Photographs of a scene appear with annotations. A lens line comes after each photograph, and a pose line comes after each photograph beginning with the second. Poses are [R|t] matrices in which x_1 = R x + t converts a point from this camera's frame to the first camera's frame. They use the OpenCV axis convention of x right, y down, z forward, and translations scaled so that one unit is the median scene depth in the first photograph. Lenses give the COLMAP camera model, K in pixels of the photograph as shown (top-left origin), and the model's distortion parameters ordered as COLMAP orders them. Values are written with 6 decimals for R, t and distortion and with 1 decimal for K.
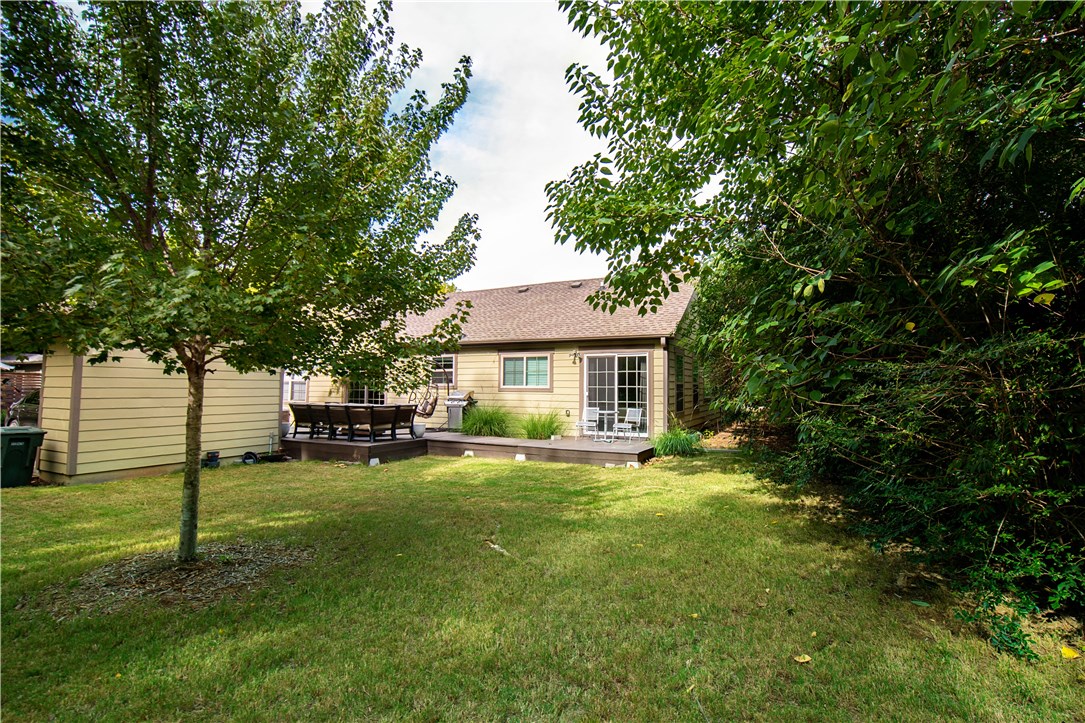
lens RADIAL K [[468.4, 0, 542.5], [0, 468.4, 361.5], [0, 0, 1]] dist [0.001706, 0.000123]
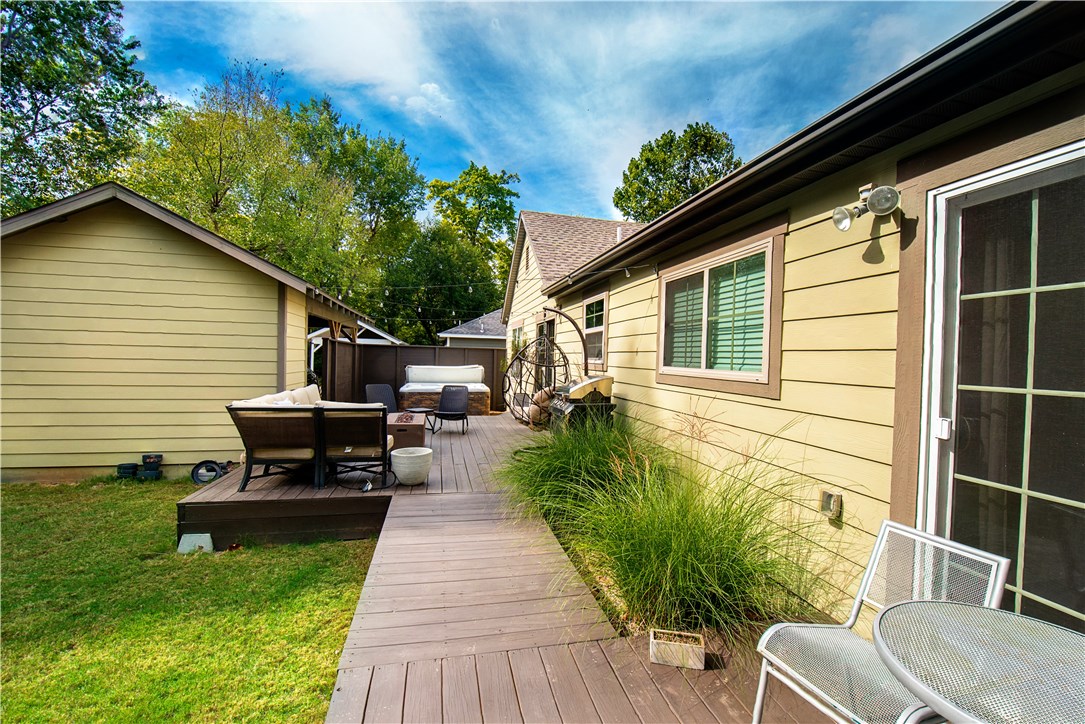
lens RADIAL K [[468.4, 0, 542.5], [0, 468.4, 362.0], [0, 0, 1]] dist [0.001706, 0.000123]
pose [[0.654413, 0.013464, -0.756017, 0.122211], [0.023148, 0.999016, 0.037829, 0.034953], [0.755783, -0.042256, 0.653457, 0.752607]]
